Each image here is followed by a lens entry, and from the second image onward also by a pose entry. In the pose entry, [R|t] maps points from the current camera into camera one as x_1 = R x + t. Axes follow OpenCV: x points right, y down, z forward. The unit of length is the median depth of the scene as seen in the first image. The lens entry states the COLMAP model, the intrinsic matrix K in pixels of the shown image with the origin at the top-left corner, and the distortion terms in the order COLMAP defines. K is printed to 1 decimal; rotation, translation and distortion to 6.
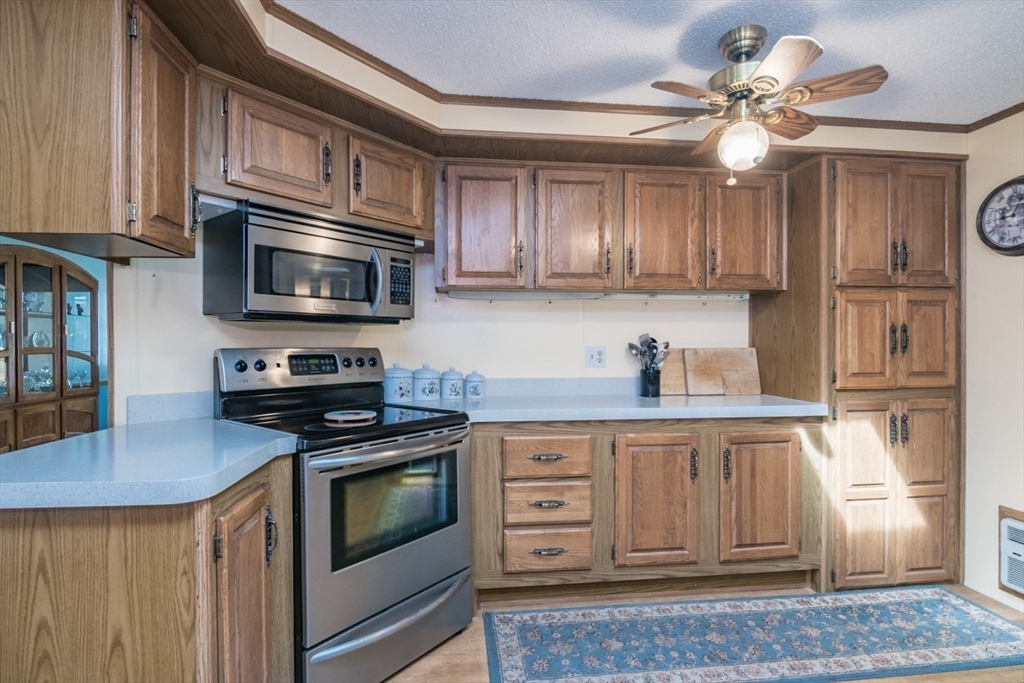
lens RADIAL K [[507.5, 0, 510.9], [0, 507.5, 346.3], [0, 0, 1]] dist [0.004391, -0.007113]
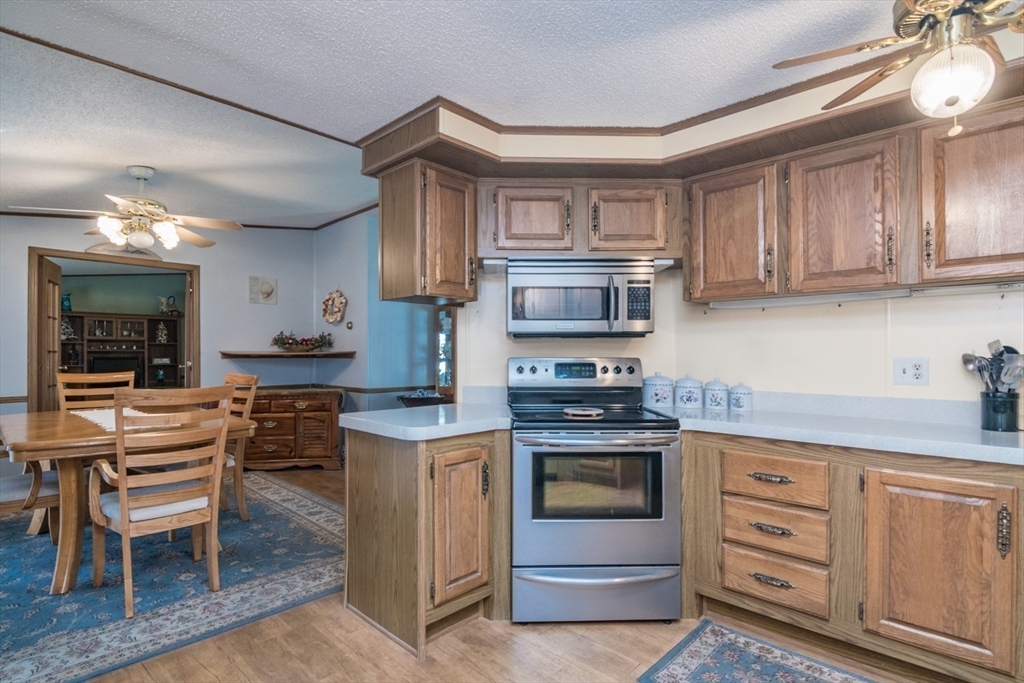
lens RADIAL K [[507.5, 0, 510.2], [0, 507.5, 351.7], [0, 0, 1]] dist [0.004391, -0.007113]
pose [[0.638952, -0.002446, -0.769243, 0.481735], [-0.004387, 0.999967, -0.006823, -0.002172], [0.769234, 0.007734, 0.638920, 0.046825]]
